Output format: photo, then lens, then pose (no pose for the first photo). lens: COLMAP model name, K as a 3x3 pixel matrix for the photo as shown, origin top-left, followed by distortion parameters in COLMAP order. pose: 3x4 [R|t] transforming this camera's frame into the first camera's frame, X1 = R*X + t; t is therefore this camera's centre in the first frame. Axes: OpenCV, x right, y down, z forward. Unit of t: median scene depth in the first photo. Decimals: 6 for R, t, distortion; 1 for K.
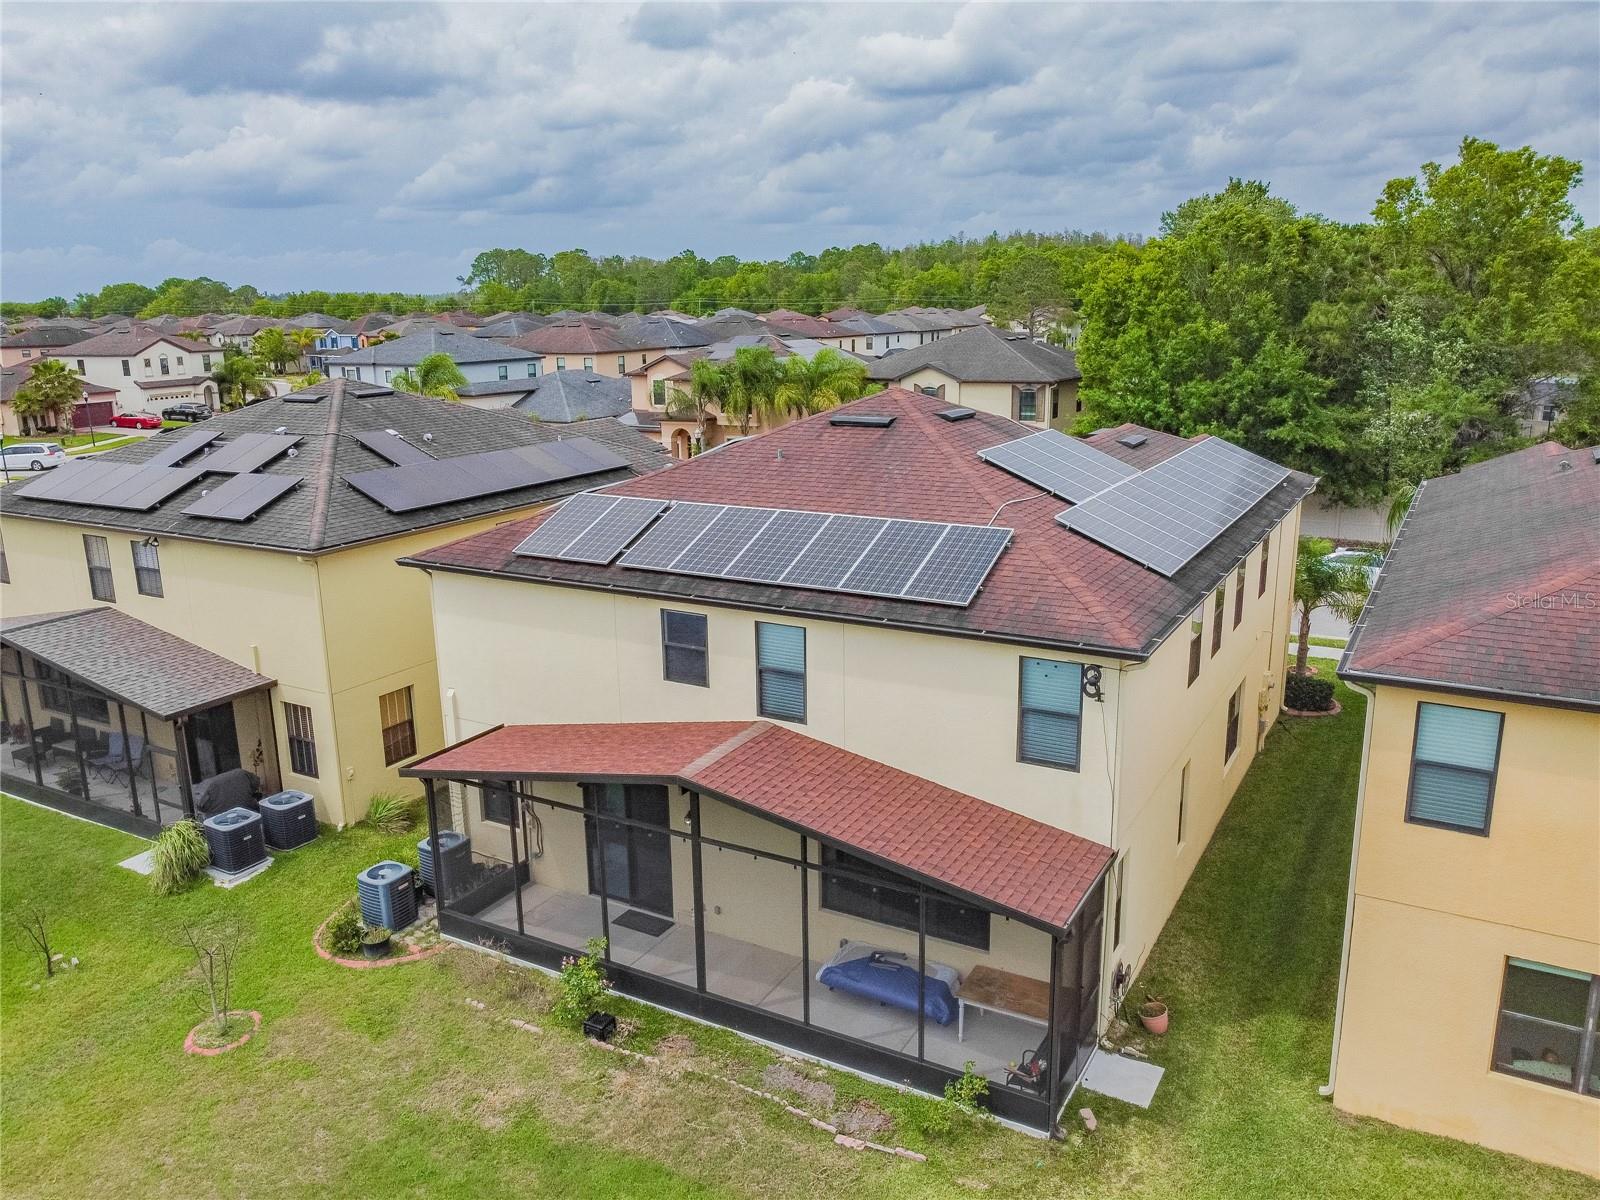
lens RADIAL K [[1212.4, 0, 800.0], [0, 1212.4, 600.0], [0, 0, 1]] dist [-0.001240, -0.000932]
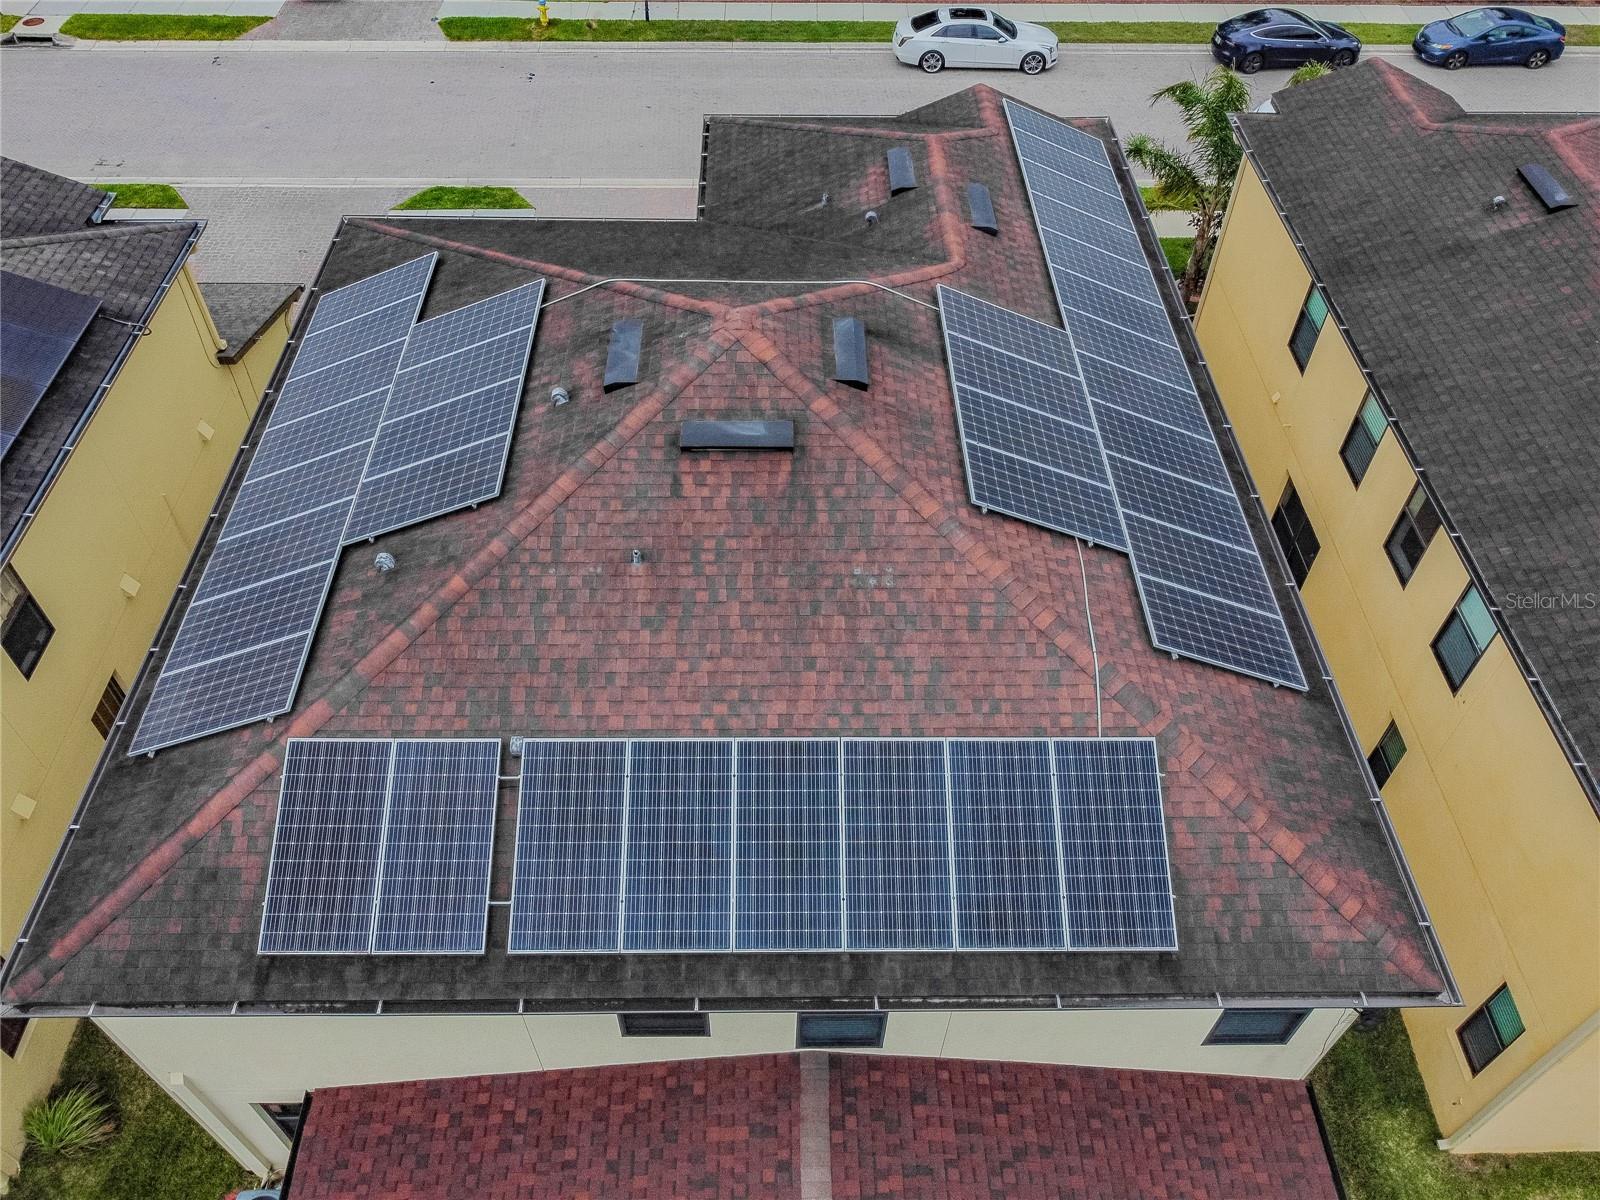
lens RADIAL K [[1212.4, 0, 800.0], [0, 1212.4, 600.0], [0, 0, 1]] dist [-0.001240, -0.000932]
pose [[0.862379, -0.354781, 0.361156, -0.187346], [0.093511, 0.812727, 0.575092, -0.489928], [-0.497552, -0.462175, 0.734054, 0.629535]]
